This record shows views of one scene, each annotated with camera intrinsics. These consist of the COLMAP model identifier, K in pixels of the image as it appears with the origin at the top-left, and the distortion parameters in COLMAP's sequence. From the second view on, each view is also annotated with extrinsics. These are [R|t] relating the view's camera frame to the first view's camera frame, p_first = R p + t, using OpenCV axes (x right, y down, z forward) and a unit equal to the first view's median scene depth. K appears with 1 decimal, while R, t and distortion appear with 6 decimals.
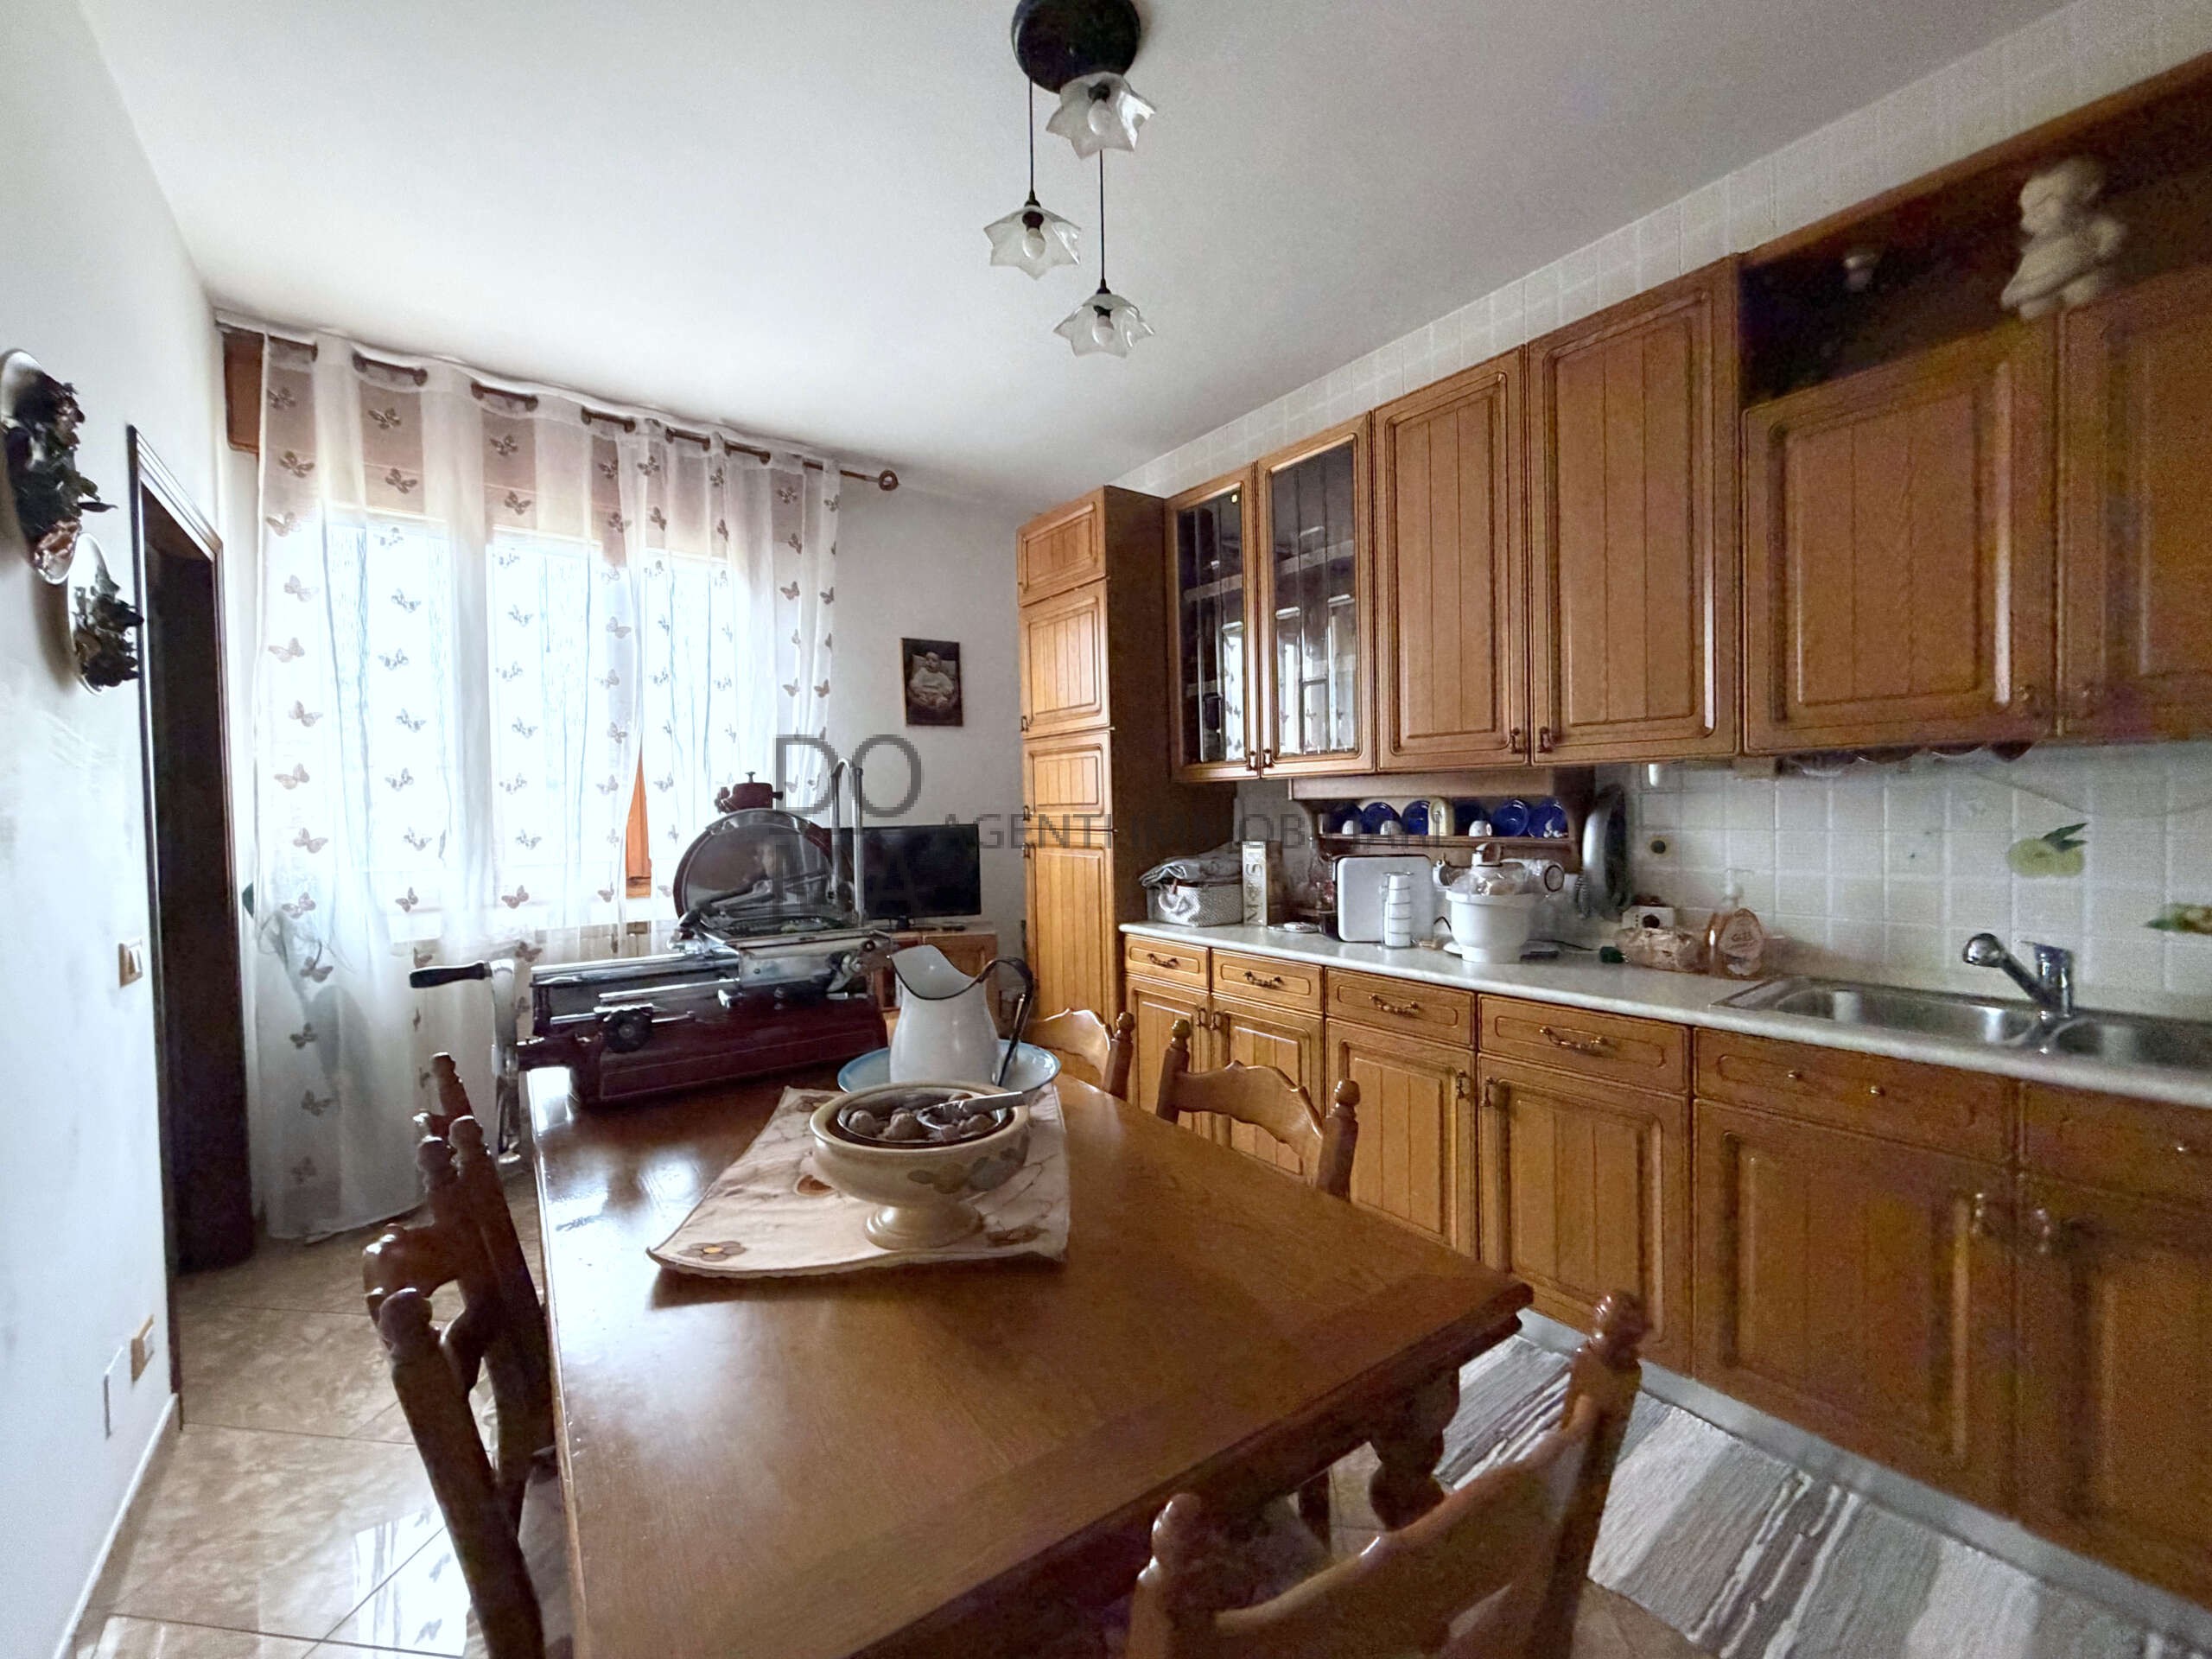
lens RADIAL K [[882.1, 0, 1093.6], [0, 882.1, 828.4], [0, 0, 1]] dist [-0.001504, 0.000056]
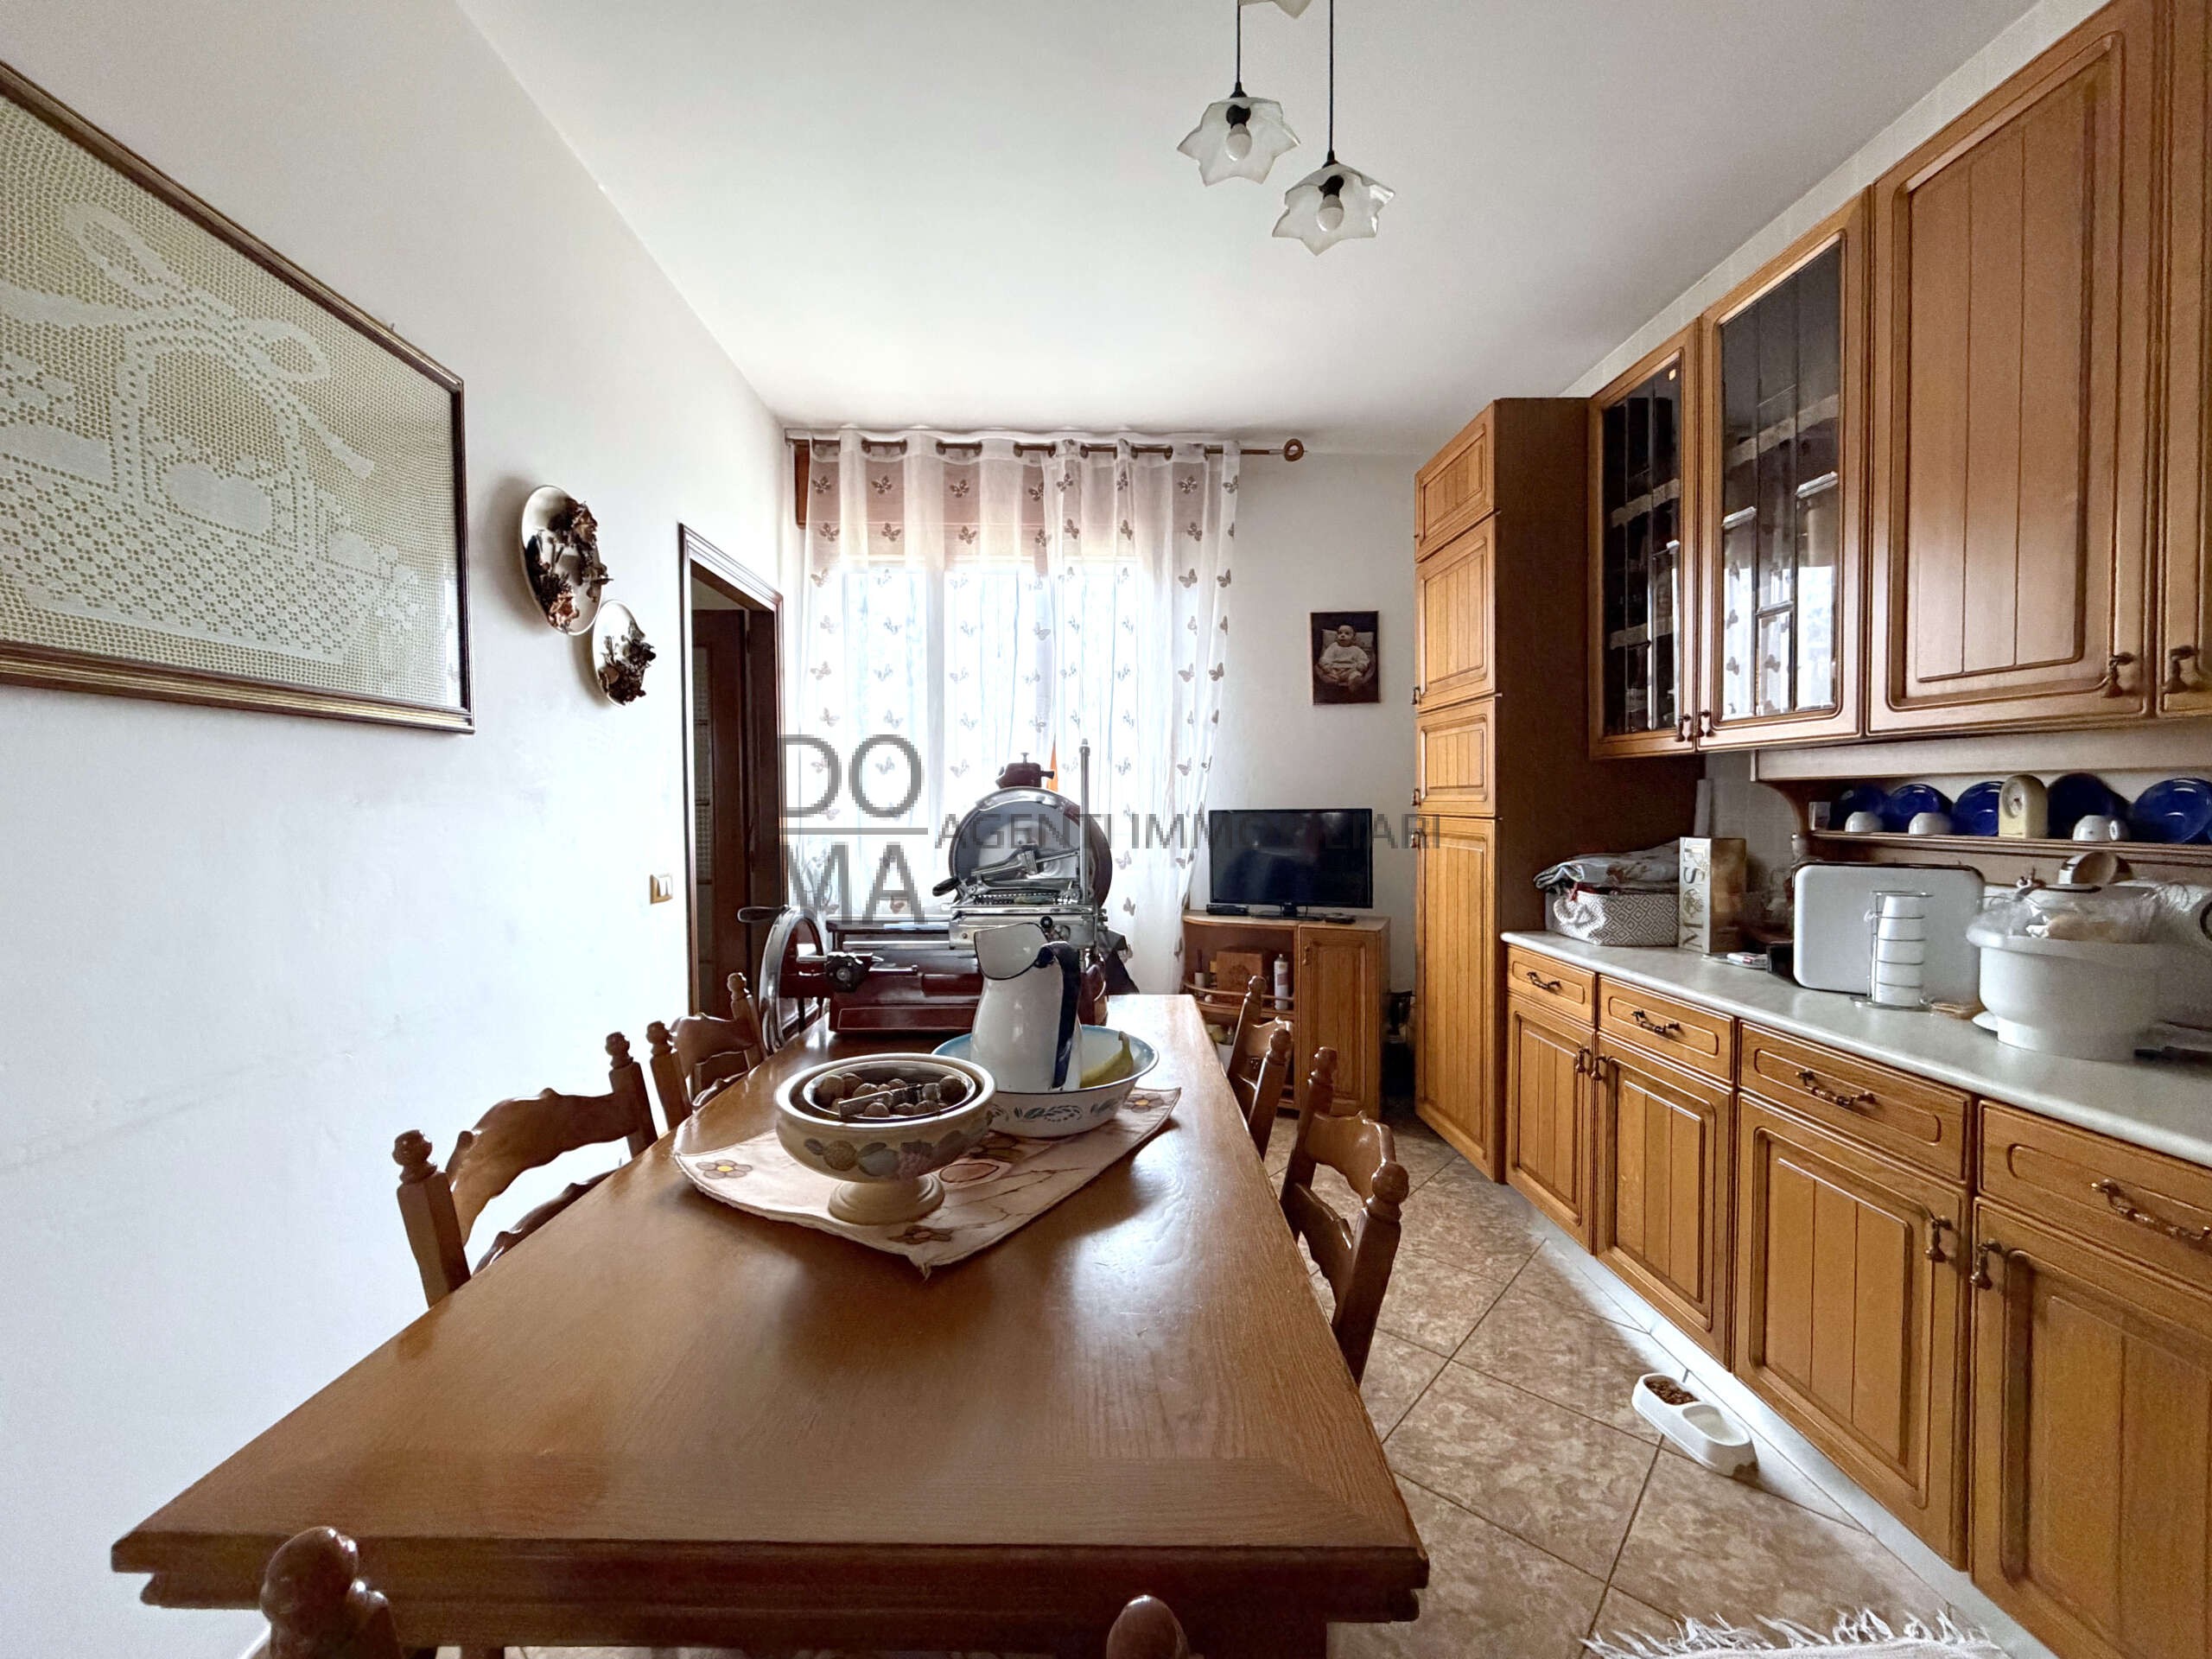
lens RADIAL K [[882.1, 0, 1101.7], [0, 882.1, 827.3], [0, 0, 1]] dist [-0.001504, 0.000056]
pose [[0.821090, 0.029292, -0.570047, 0.210936], [-0.021562, 0.999561, 0.020304, 0.002047], [0.570392, -0.004380, 0.821361, 0.121842]]
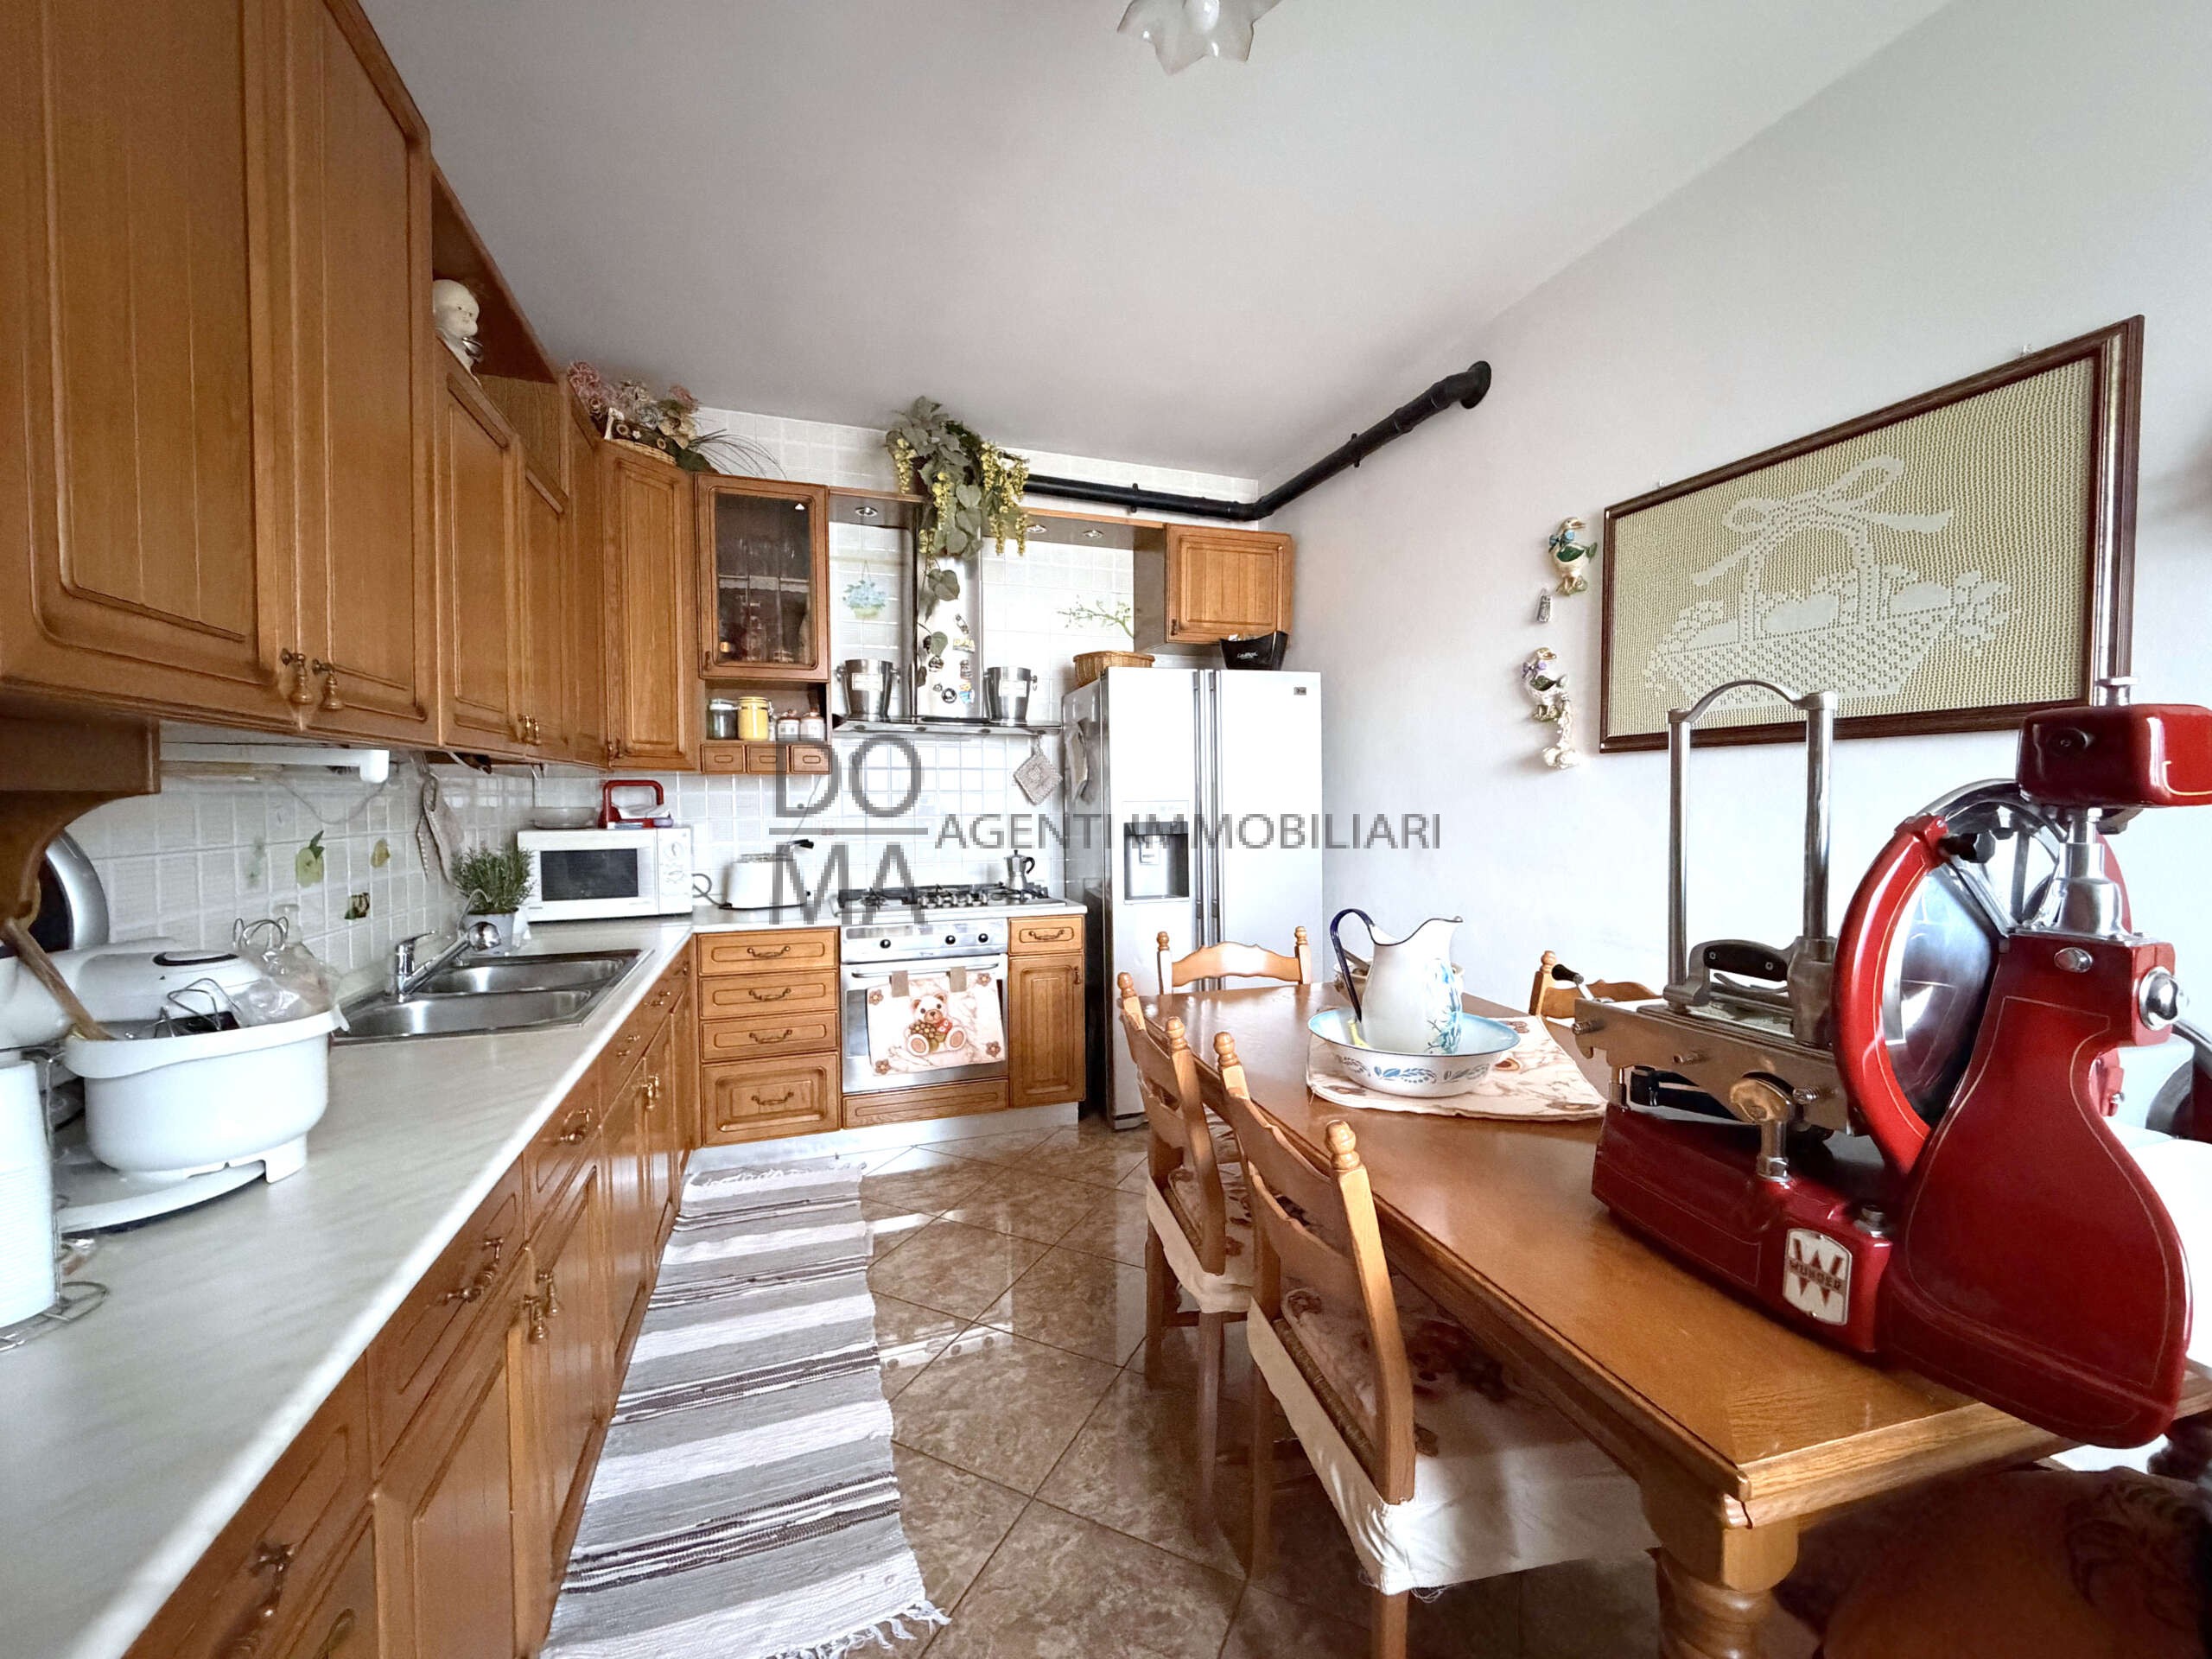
lens RADIAL K [[882.1, 0, 1097.5], [0, 882.1, 829.9], [0, 0, 1]] dist [-0.001504, 0.000056]
pose [[-0.946227, 0.006699, 0.323433, -0.067431], [0.025708, 0.998181, 0.054535, -0.025194], [-0.322479, 0.059917, -0.944678, 1.039152]]
